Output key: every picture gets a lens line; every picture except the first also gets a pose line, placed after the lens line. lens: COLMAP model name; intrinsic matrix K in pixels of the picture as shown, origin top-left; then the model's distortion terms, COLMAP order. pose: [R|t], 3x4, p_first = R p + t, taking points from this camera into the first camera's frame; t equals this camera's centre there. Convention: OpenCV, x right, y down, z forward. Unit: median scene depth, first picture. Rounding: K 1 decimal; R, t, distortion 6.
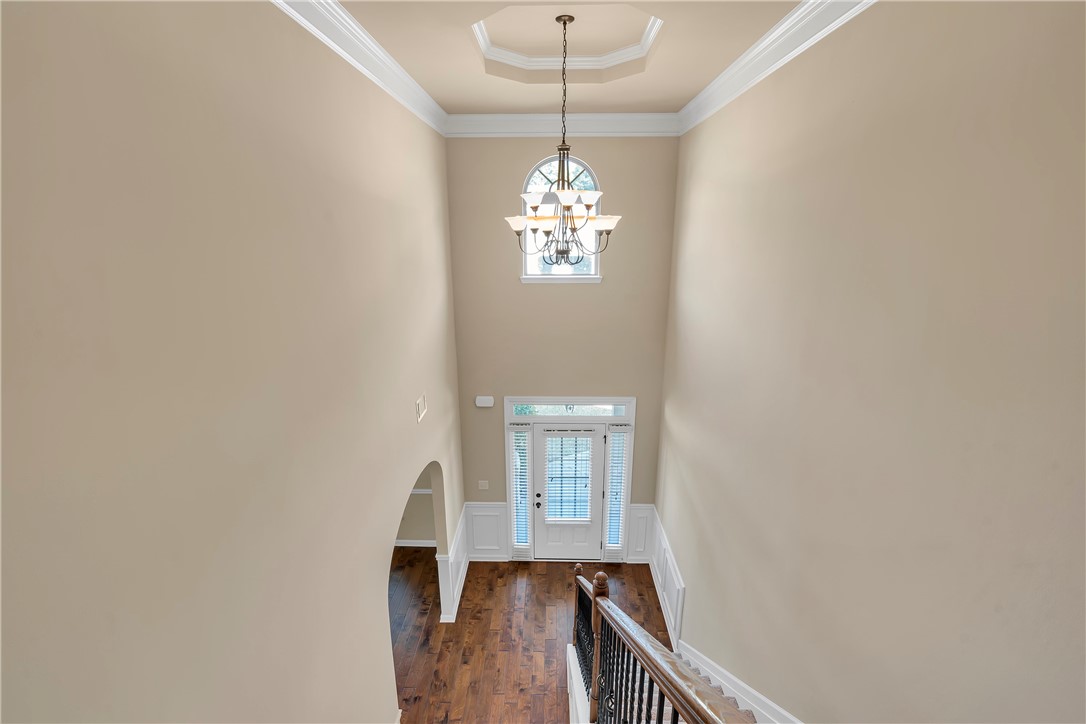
lens RADIAL K [[485.2, 0, 541.7], [0, 485.2, 363.3], [0, 0, 1]] dist [-0.003221, 0.000312]
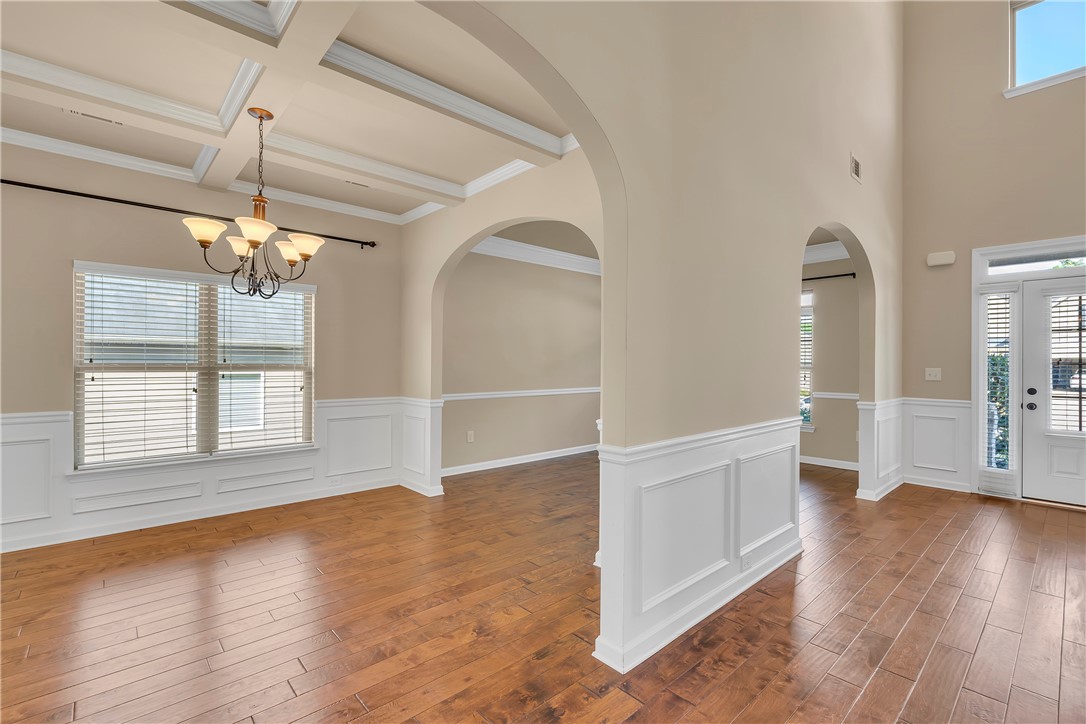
lens RADIAL K [[485.2, 0, 541.7], [0, 485.2, 363.3], [0, 0, 1]] dist [-0.003221, 0.000312]
pose [[0.681663, 0.005713, -0.731644, 0.022827], [-0.211872, 0.958668, -0.189912, 0.545514], [0.700319, 0.284471, 0.654698, 0.038349]]
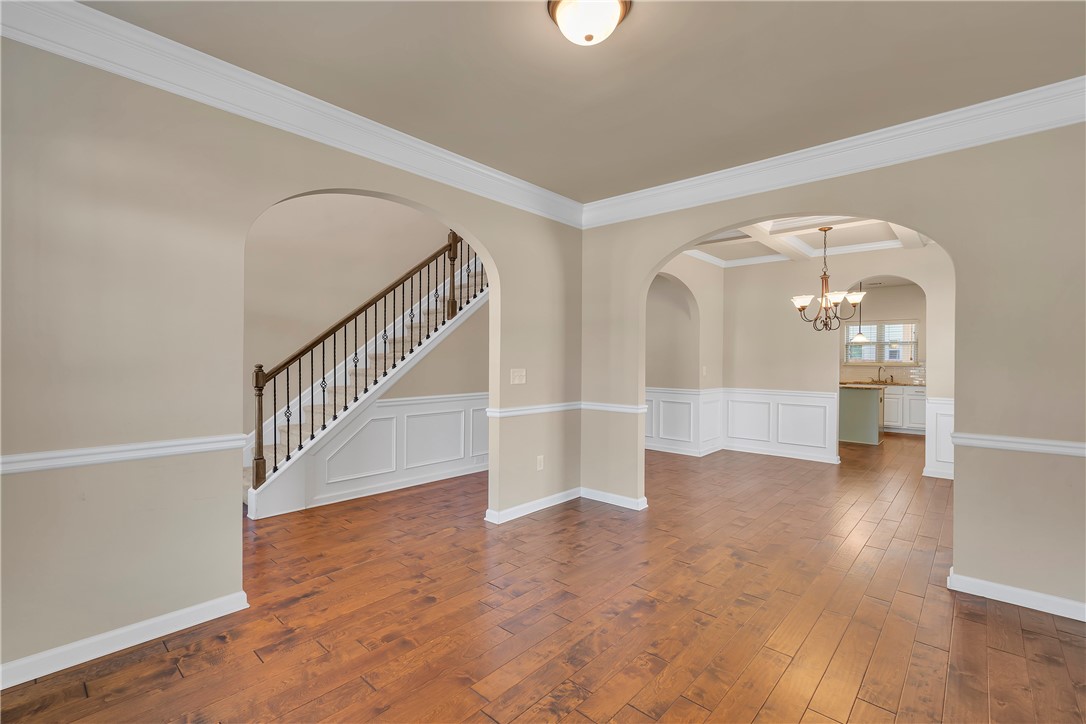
lens RADIAL K [[485.2, 0, 541.7], [0, 485.2, 363.3], [0, 0, 1]] dist [-0.003221, 0.000312]
pose [[-0.756644, -0.007355, 0.653786, -0.656337], [0.178188, 0.959766, 0.217020, 0.250702], [-0.629078, 0.280703, -0.724891, 1.023096]]
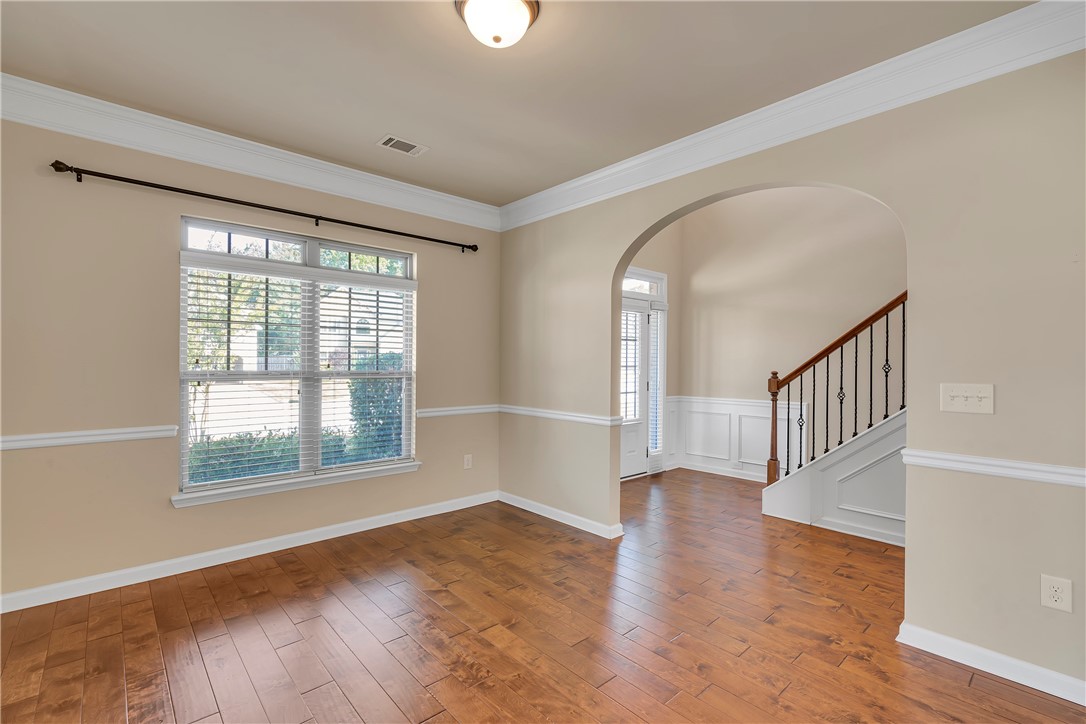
lens RADIAL K [[489.9, 0, 543.0], [0, 489.9, 362.0], [0, 0, 1]] dist [-0.003162, -0.000129]
pose [[0.729858, 0.009542, 0.683532, -0.665510], [0.183283, 0.960562, -0.209114, 0.401188], [-0.658570, 0.277904, 0.699325, 0.508451]]
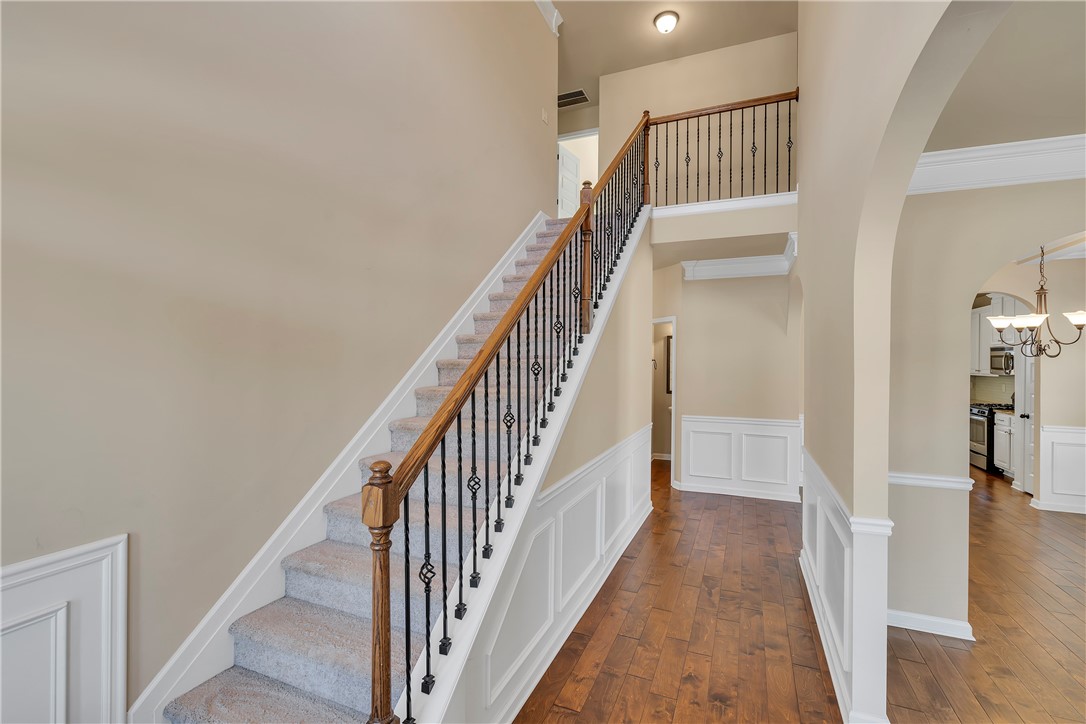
lens RADIAL K [[485.2, 0, 541.7], [0, 485.2, 363.3], [0, 0, 1]] dist [-0.003221, 0.000312]
pose [[-0.925412, -0.004711, 0.378934, -0.102761], [0.104172, 0.958240, 0.266316, 0.218968], [-0.364364, 0.285926, -0.886276, 0.962420]]
